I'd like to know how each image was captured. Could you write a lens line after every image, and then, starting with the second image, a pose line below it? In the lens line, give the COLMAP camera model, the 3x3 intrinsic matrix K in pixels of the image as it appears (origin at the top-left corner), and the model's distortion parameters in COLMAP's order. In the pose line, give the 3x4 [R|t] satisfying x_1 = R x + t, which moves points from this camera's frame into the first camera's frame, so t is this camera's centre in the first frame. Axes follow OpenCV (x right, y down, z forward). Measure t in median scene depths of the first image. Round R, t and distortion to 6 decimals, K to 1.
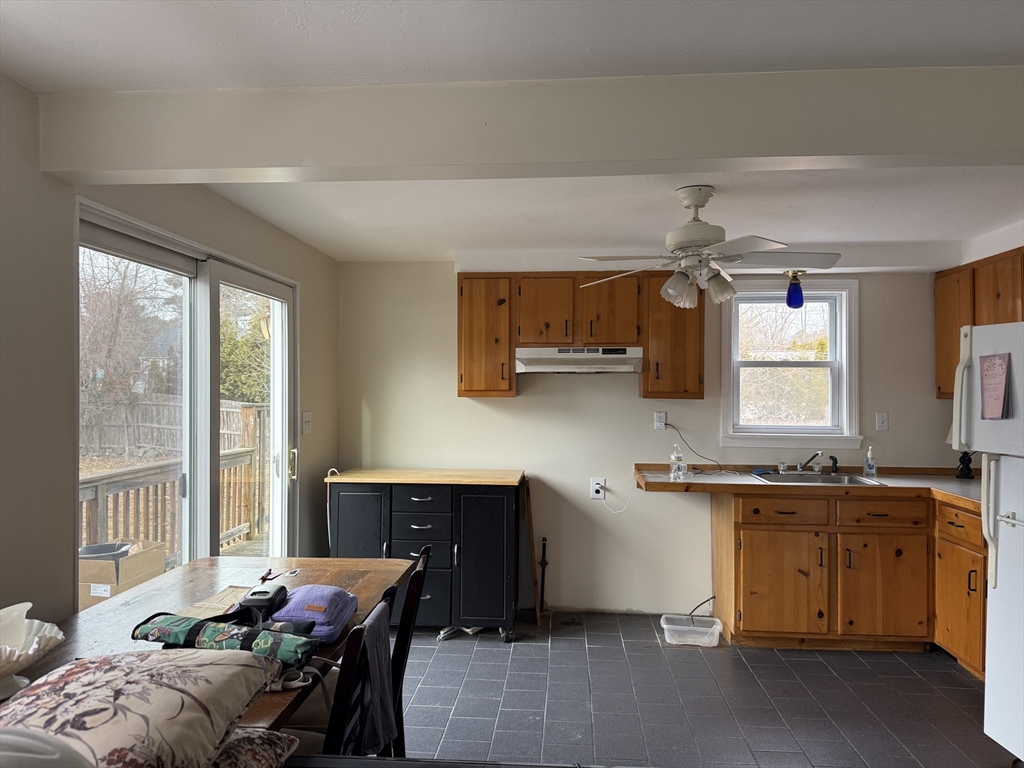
lens RADIAL K [[717.2, 0, 495.3], [0, 717.2, 375.0], [0, 0, 1]] dist [0.041574, -0.078388]
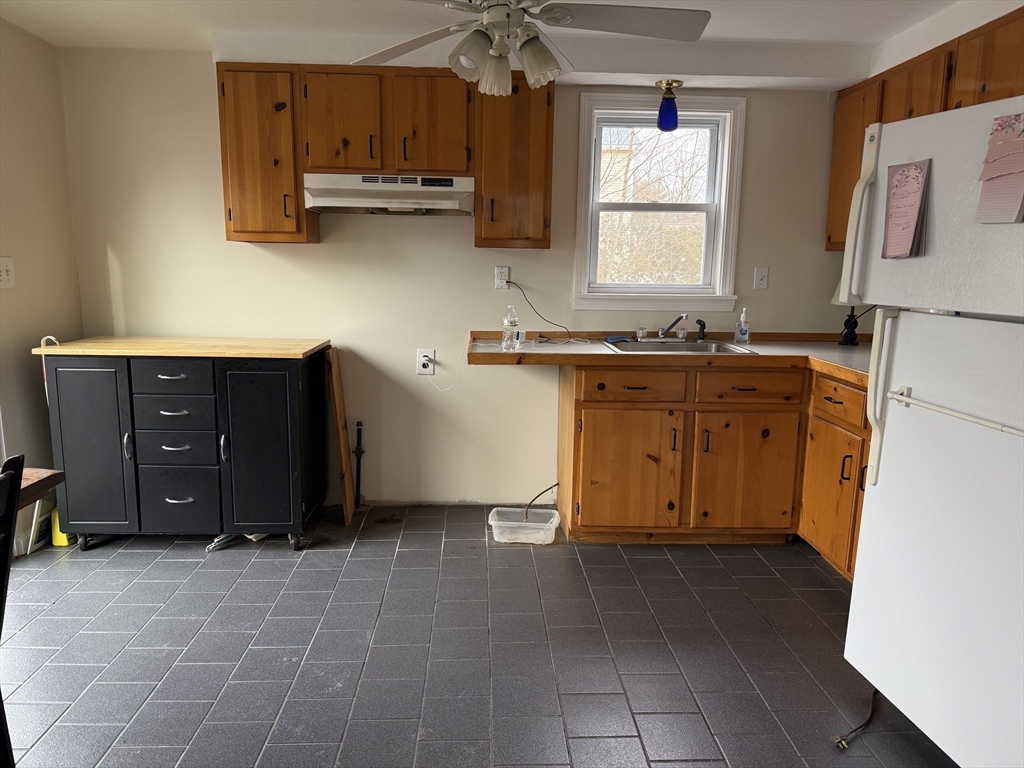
lens RADIAL K [[717.2, 0, 504.5], [0, 717.2, 381.9], [0, 0, 1]] dist [0.041574, -0.078388]
pose [[0.990899, -0.010668, 0.134188, 0.136336], [-0.013808, 0.983541, 0.180157, 0.037910], [-0.133901, -0.180370, 0.974442, 0.216361]]
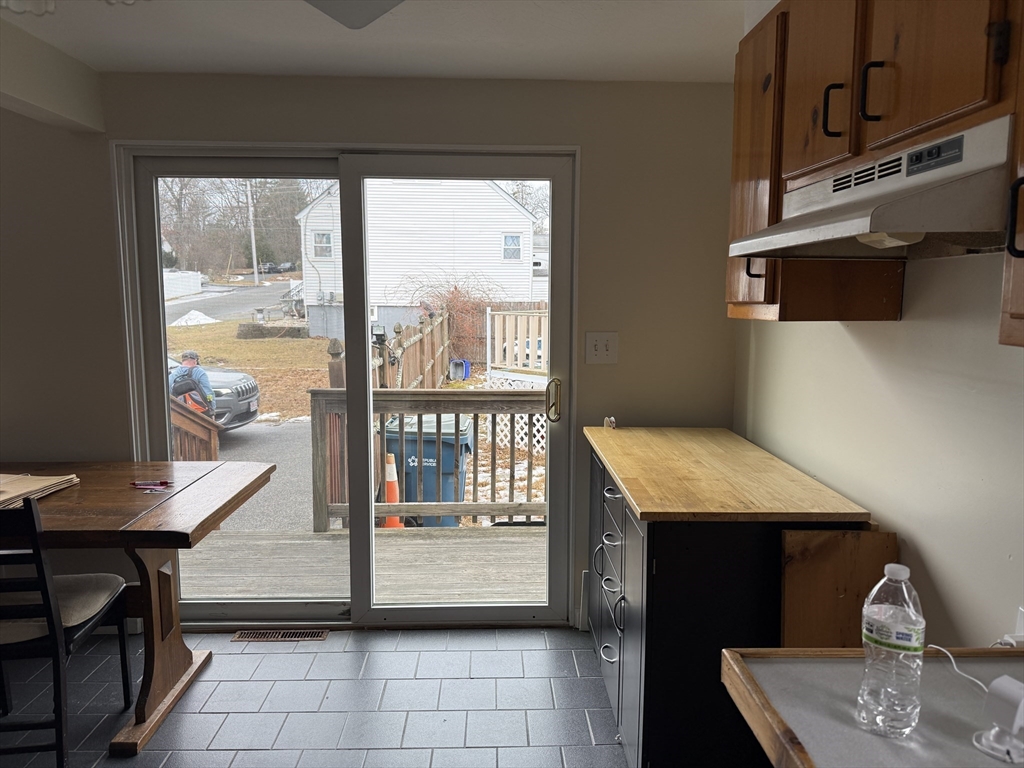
lens RADIAL K [[717.2, 0, 513.3], [0, 717.2, 382.1], [0, 0, 1]] dist [0.041574, -0.078388]
pose [[0.125433, 0.112287, -0.985727, 0.429131], [0.009953, 0.993382, 0.114425, 0.017750], [0.992052, -0.024163, 0.123485, 0.838492]]
